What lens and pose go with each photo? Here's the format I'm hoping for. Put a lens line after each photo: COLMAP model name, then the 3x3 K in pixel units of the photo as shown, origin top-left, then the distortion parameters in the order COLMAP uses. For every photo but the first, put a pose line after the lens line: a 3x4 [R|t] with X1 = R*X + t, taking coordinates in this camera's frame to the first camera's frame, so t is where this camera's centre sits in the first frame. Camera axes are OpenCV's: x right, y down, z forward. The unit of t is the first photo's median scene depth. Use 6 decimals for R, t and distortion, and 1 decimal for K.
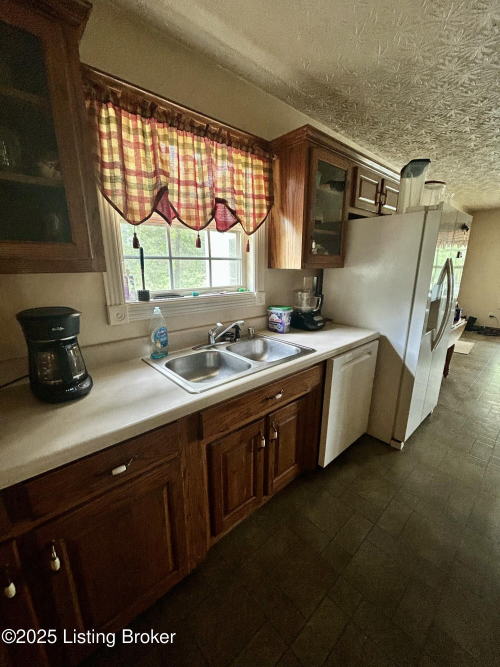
lens RADIAL K [[269.7, 0, 250.0], [0, 269.7, 333.5], [0, 0, 1]] dist [-0.002448, 0.002253]
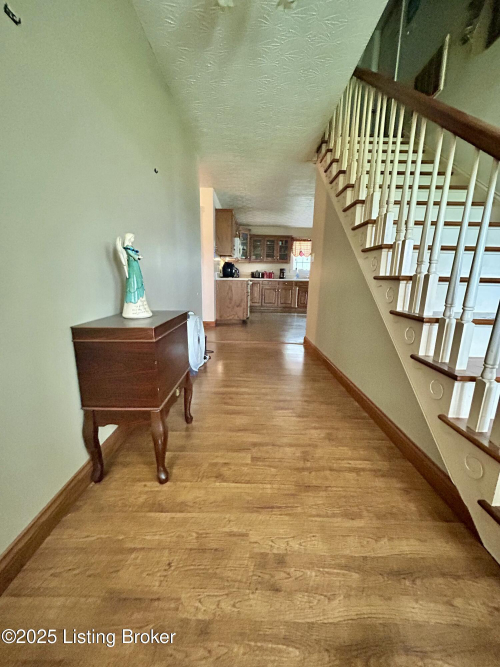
lens RADIAL K [[269.7, 0, 250.0], [0, 269.7, 333.5], [0, 0, 1]] dist [-0.002448, 0.002253]
pose [[0.744924, 0.155046, -0.648883, 3.279916], [-0.189278, 0.981771, 0.017295, 1.514585], [0.639736, 0.109935, 0.760692, -4.495114]]
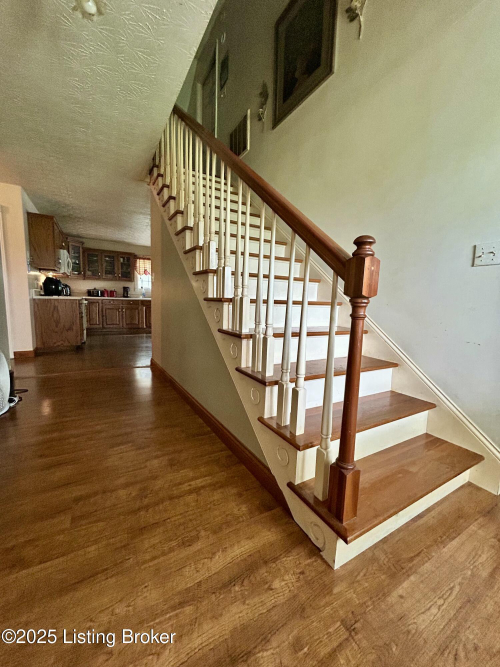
lens RADIAL K [[269.7, 0, 250.0], [0, 269.7, 333.5], [0, 0, 1]] dist [-0.002448, 0.002253]
pose [[0.979432, 0.057960, -0.193273, 3.351908], [-0.082965, 0.988820, -0.123900, 1.490684], [0.183931, 0.137386, 0.973291, -4.446033]]
